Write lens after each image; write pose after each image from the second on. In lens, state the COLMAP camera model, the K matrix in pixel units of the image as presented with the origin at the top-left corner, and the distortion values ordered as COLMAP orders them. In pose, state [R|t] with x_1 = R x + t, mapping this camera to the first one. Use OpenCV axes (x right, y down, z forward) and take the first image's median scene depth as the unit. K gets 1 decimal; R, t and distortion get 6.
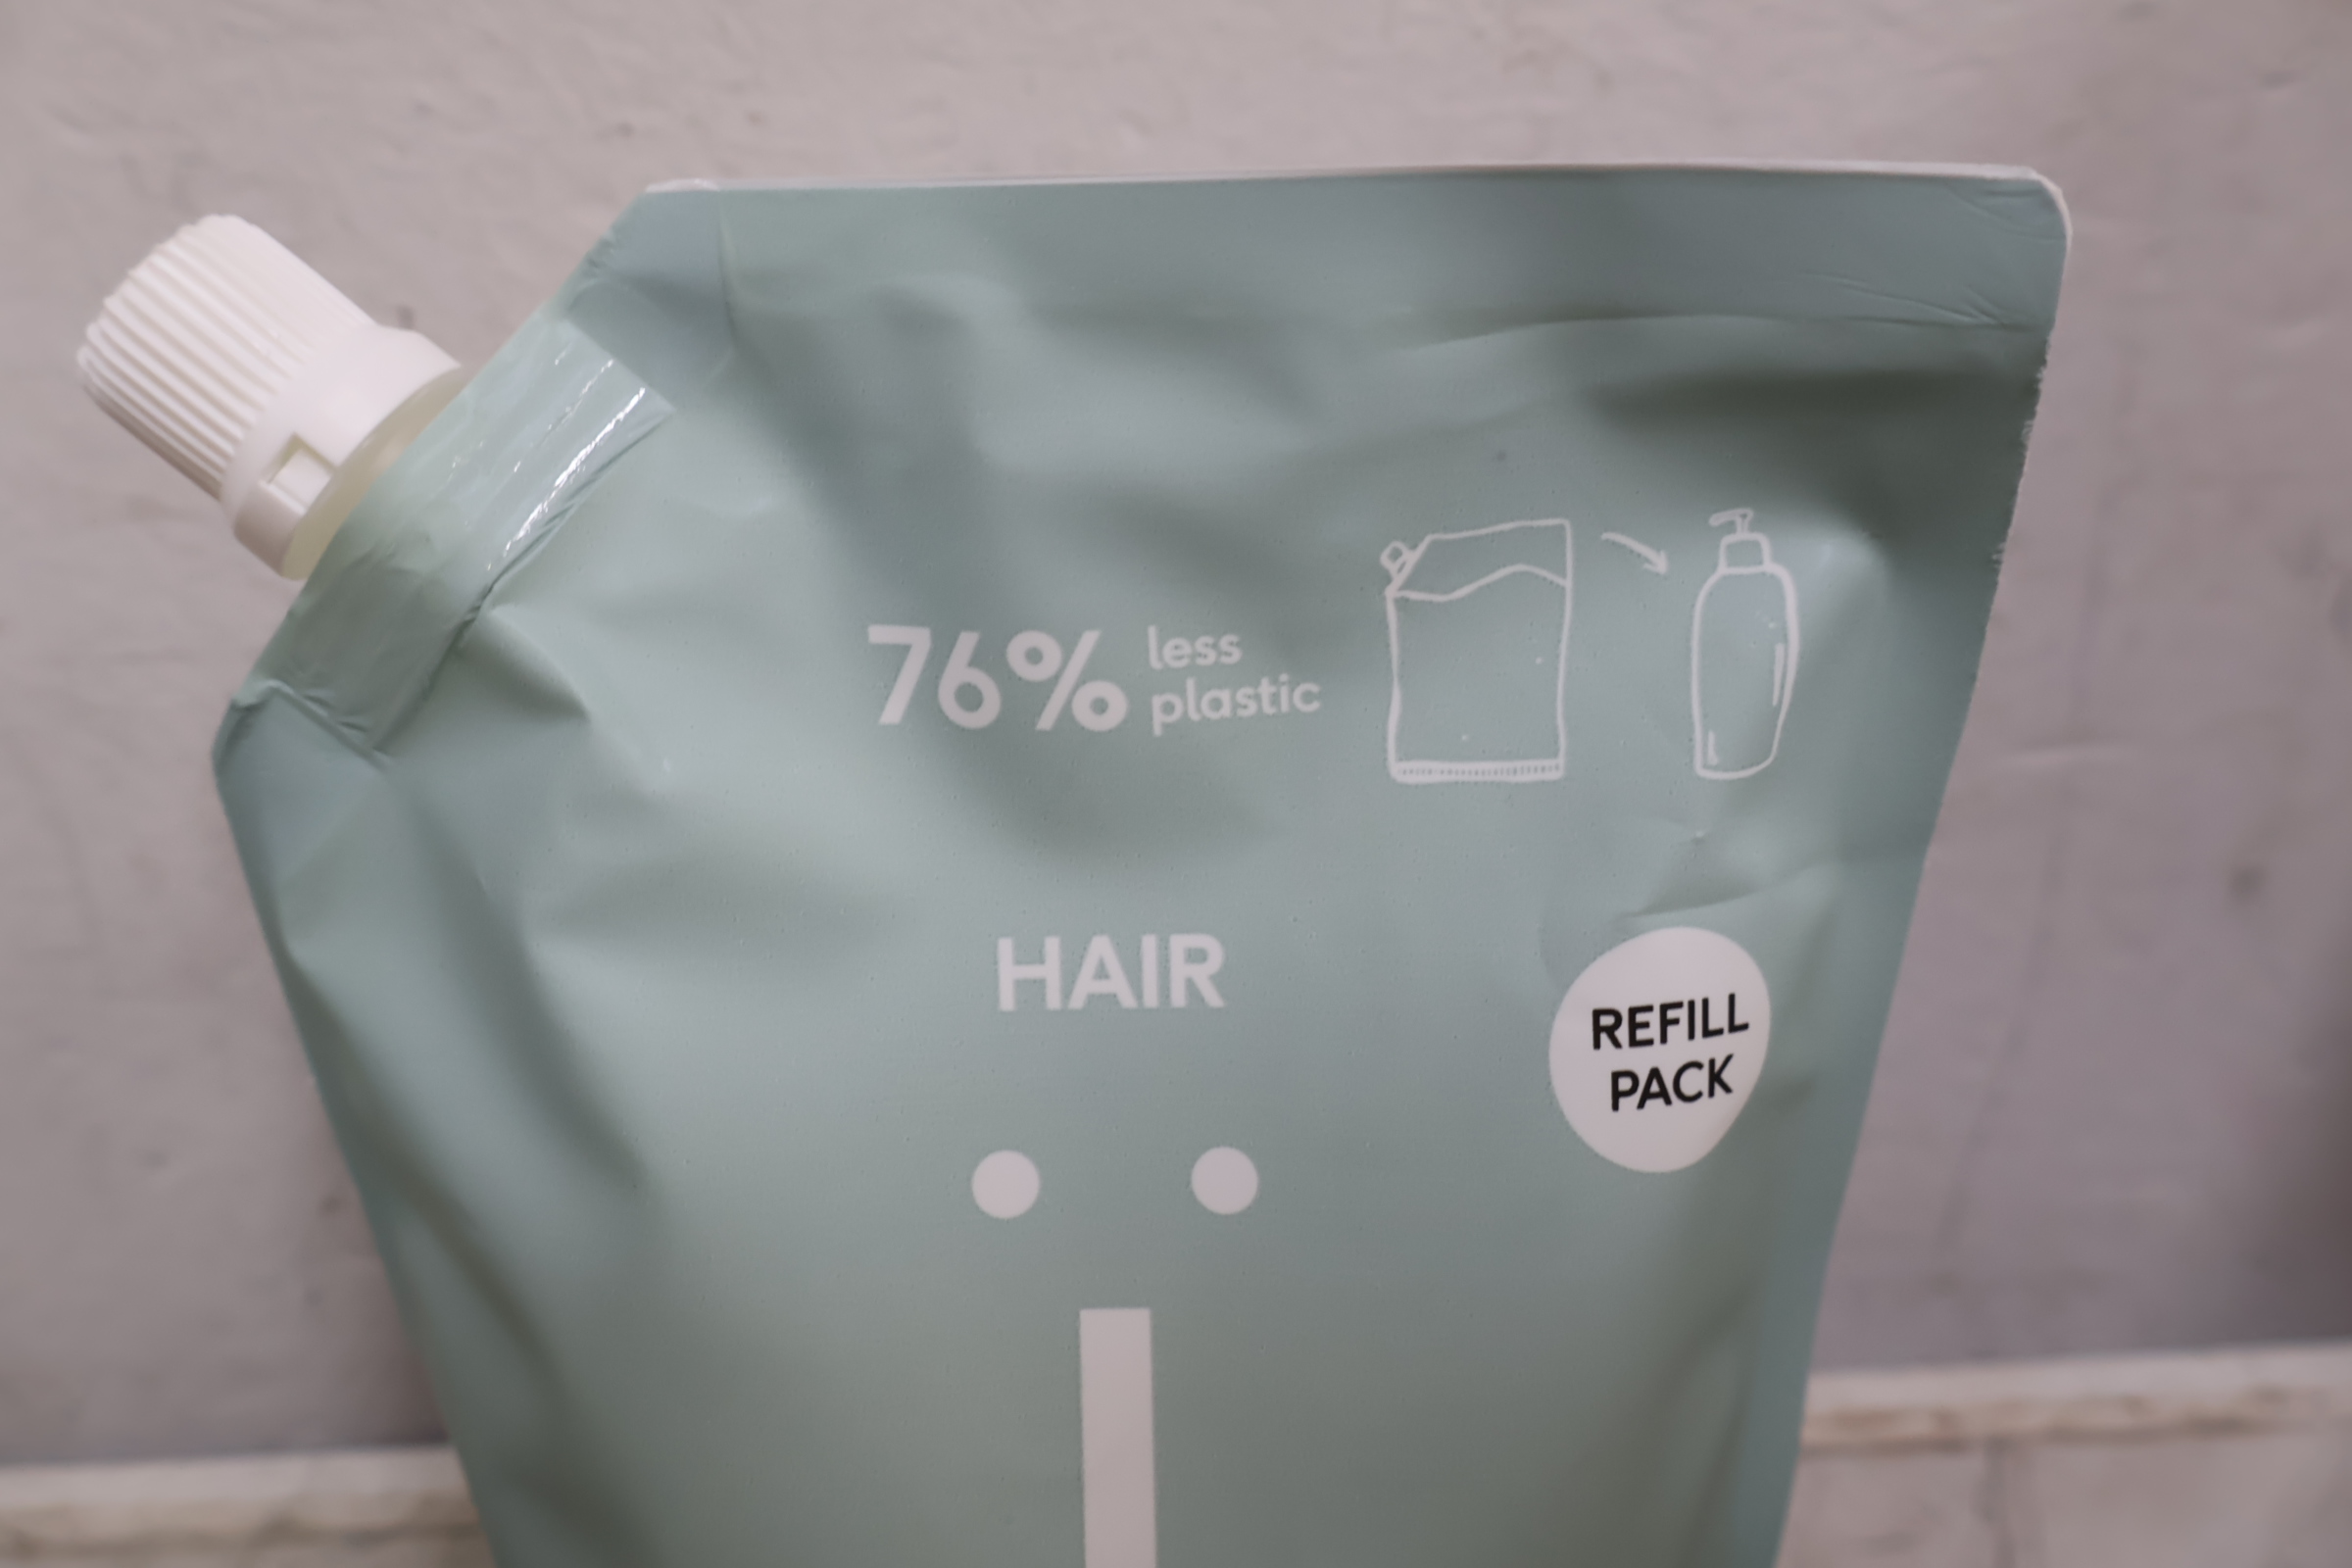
lens RADIAL K [[2232.3, 0, 1176.0], [0, 2232.3, 784.0], [0, 0, 1]] dist [0.013978, 0.008346]
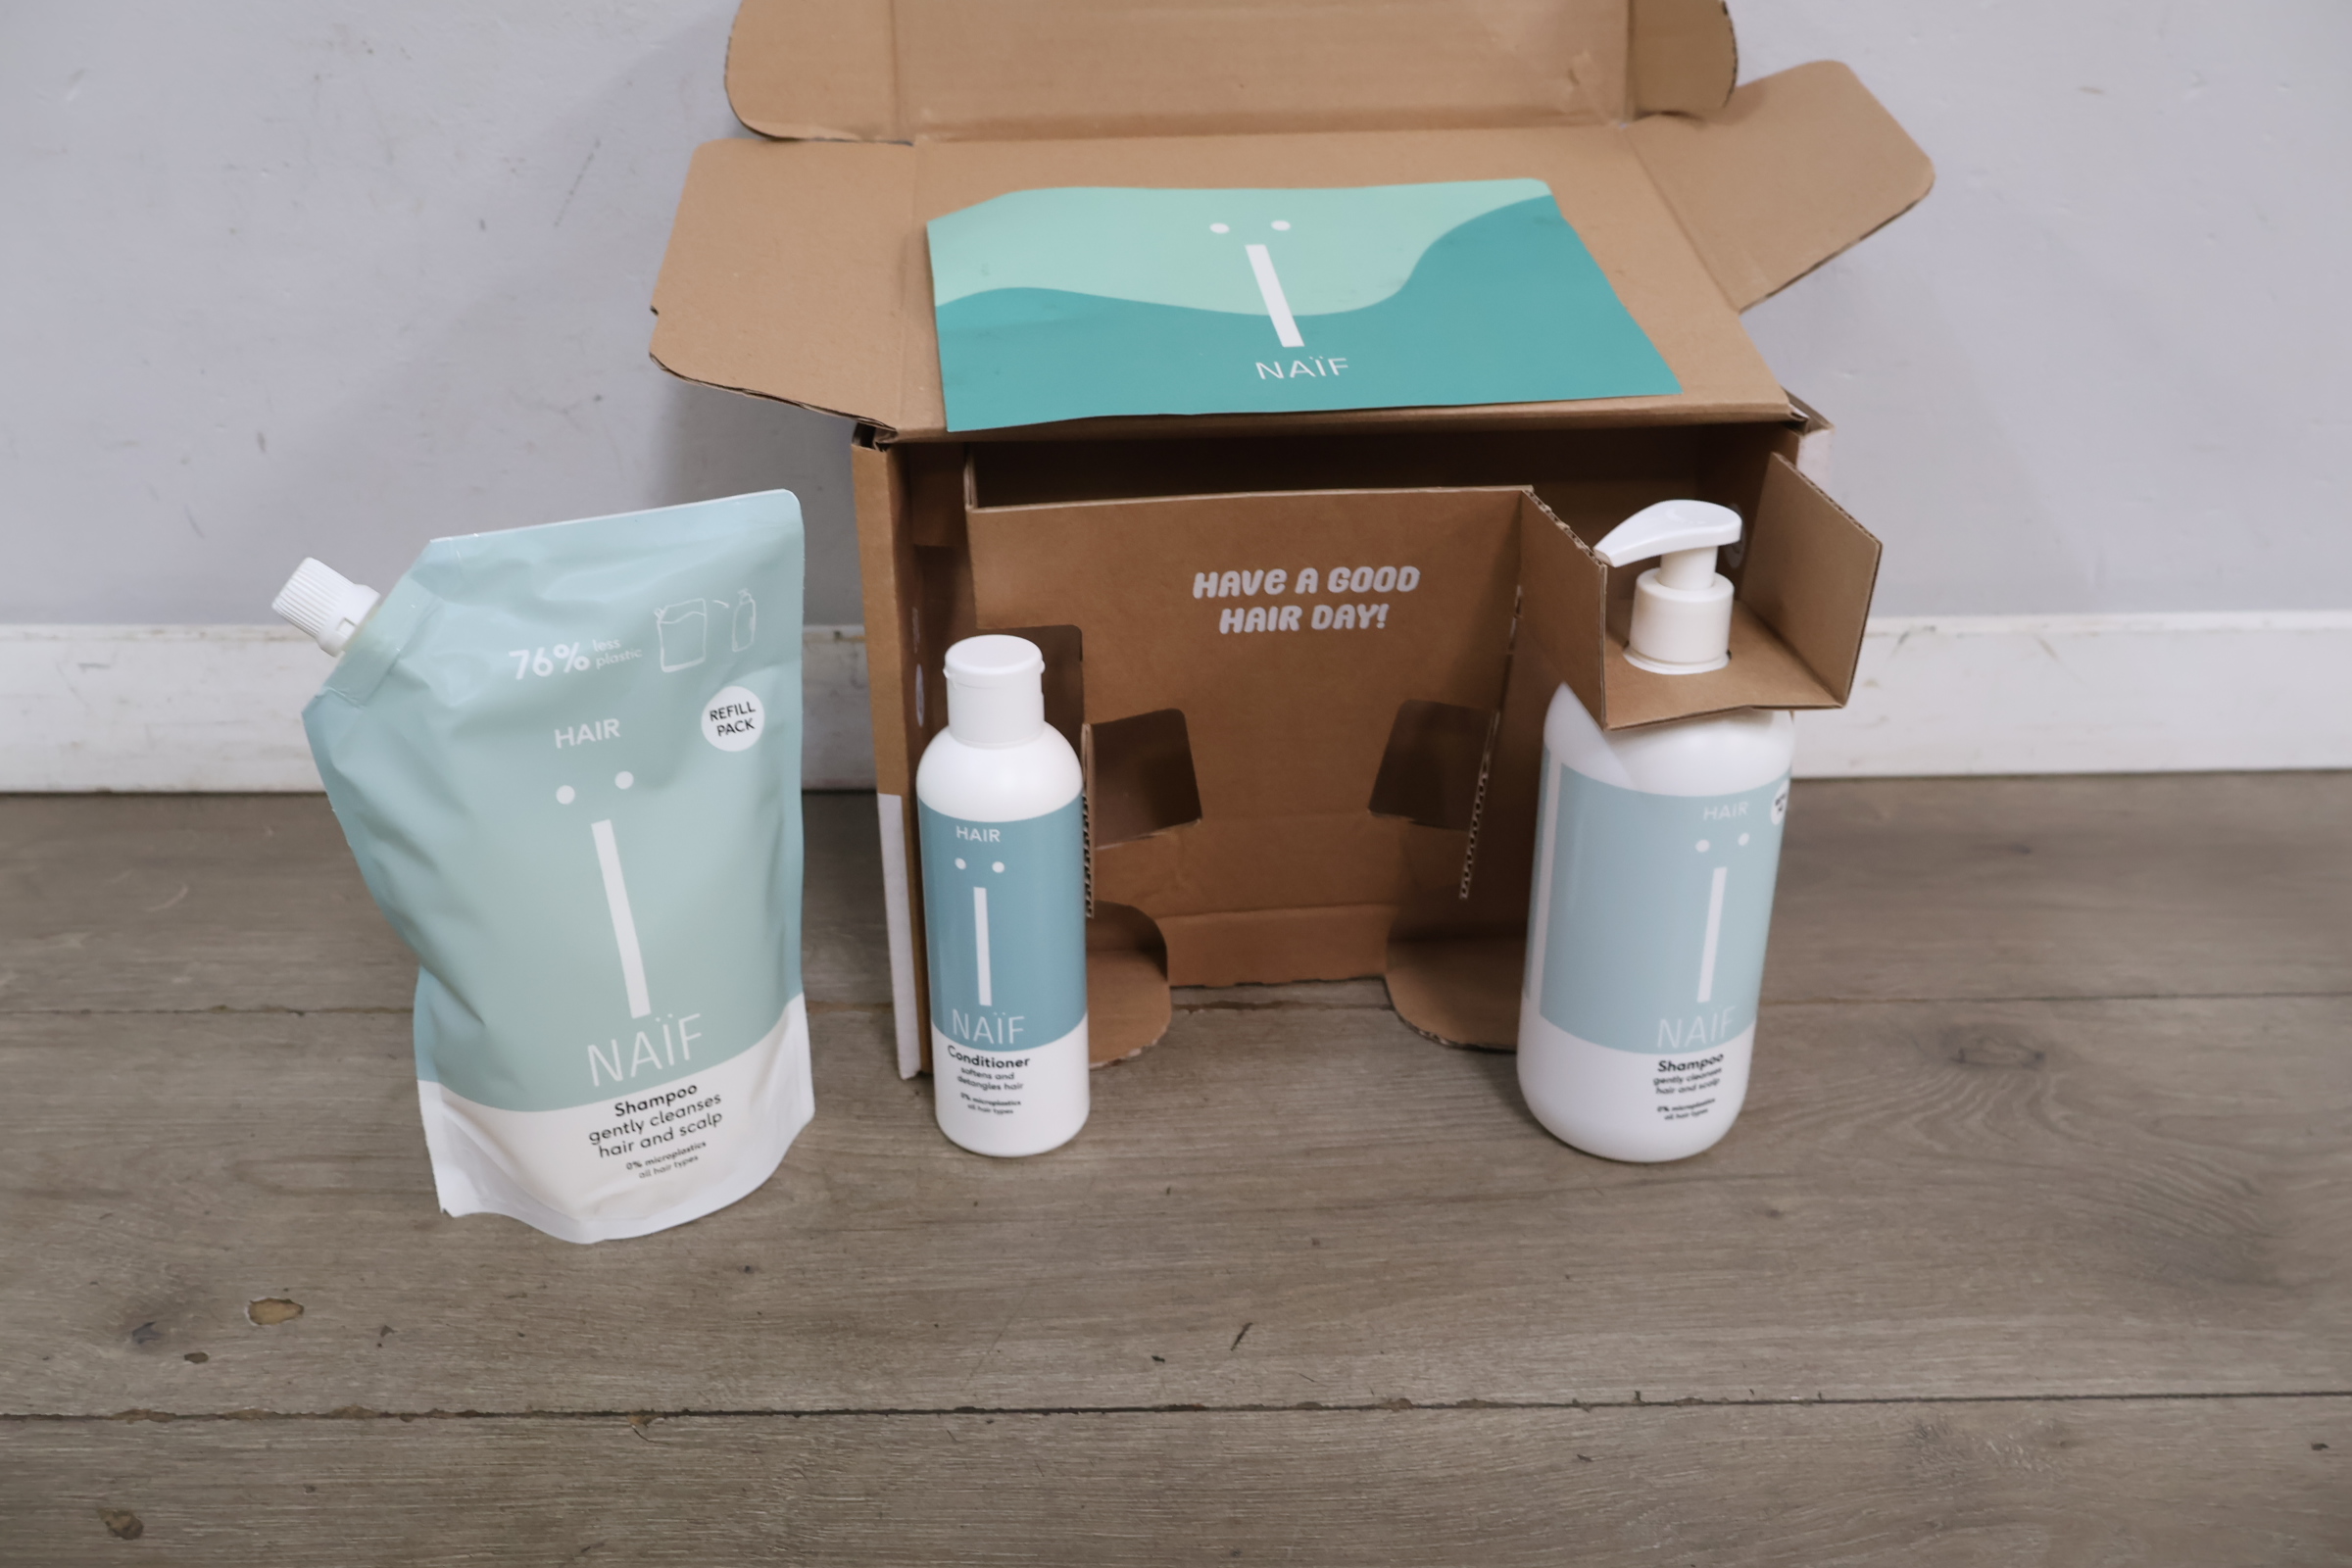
lens RADIAL K [[2172.0, 0, 1149.1], [0, 2172.0, 791.9], [0, 0, 1]] dist [0.004024, -0.002901]
pose [[0.906041, -0.199597, 0.373164, -0.546747], [0.156047, 0.977224, 0.143812, -0.185079], [-0.393369, -0.072069, 0.916551, -2.677578]]
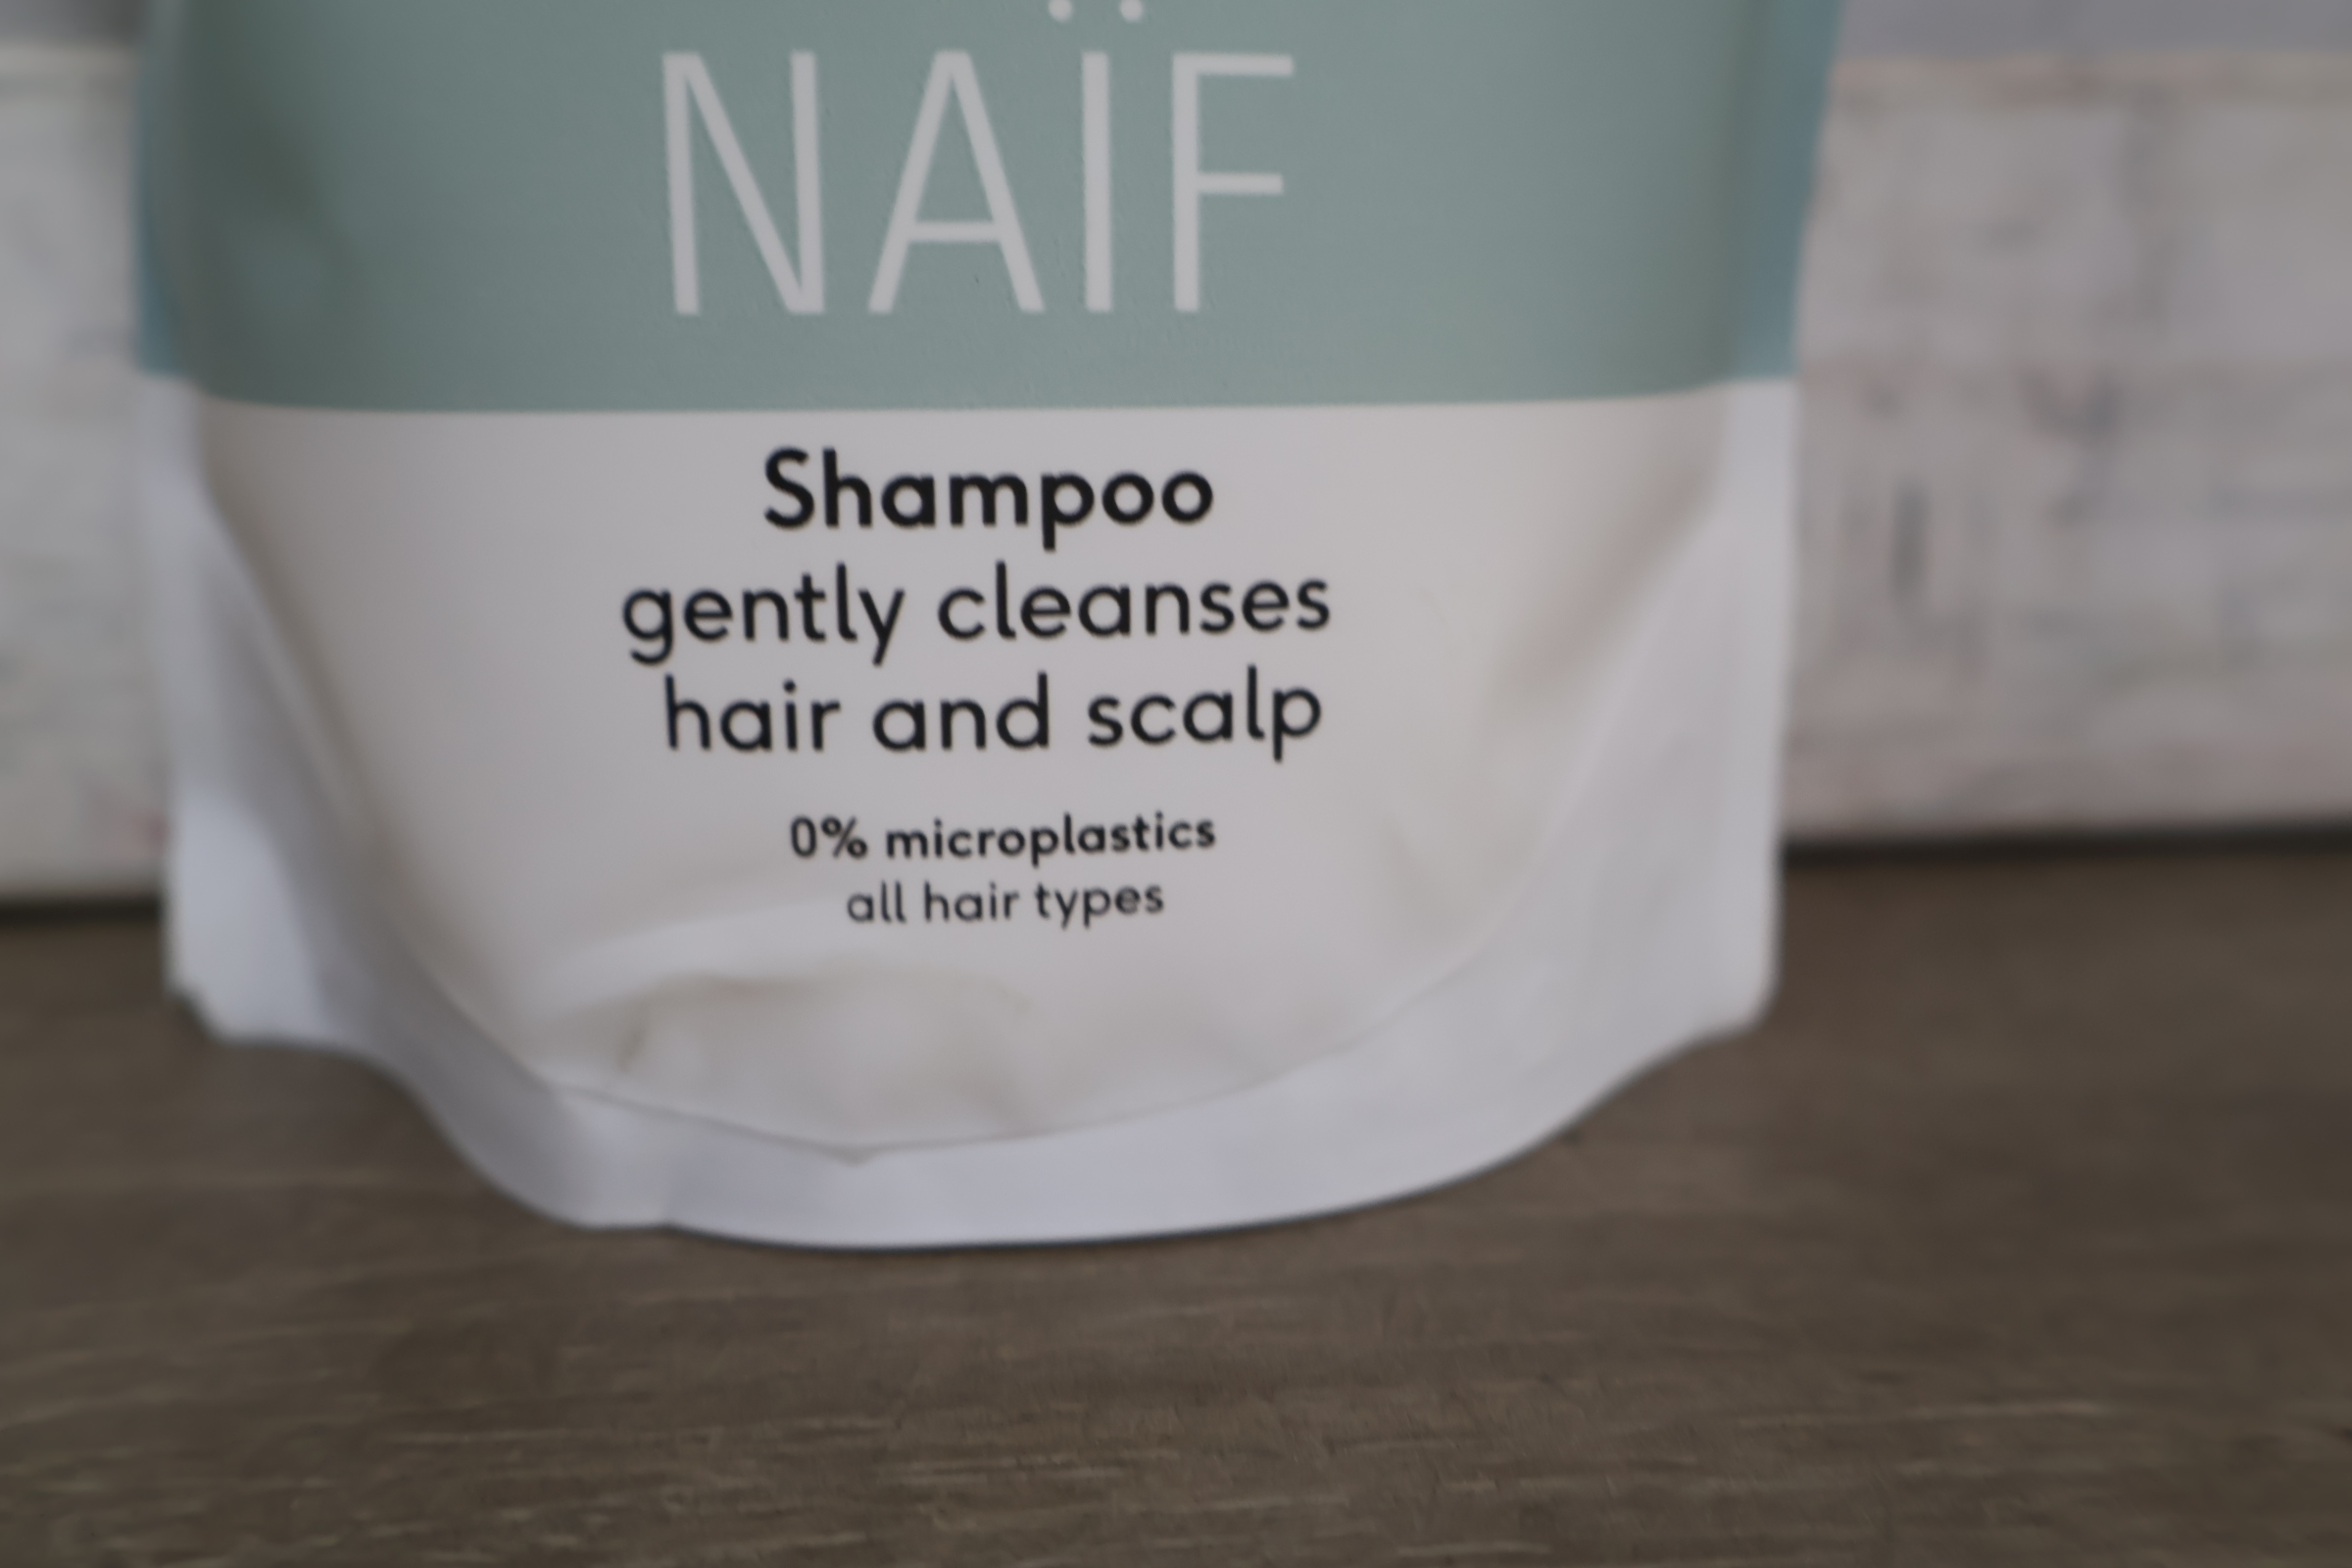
lens RADIAL K [[2232.3, 0, 1176.0], [0, 2232.3, 784.0], [0, 0, 1]] dist [0.013978, 0.008346]
pose [[0.999853, 0.002444, 0.016996, 0.034491], [-0.001194, 0.997320, -0.073154, 0.906786], [-0.017129, 0.073123, 0.997176, 0.396331]]
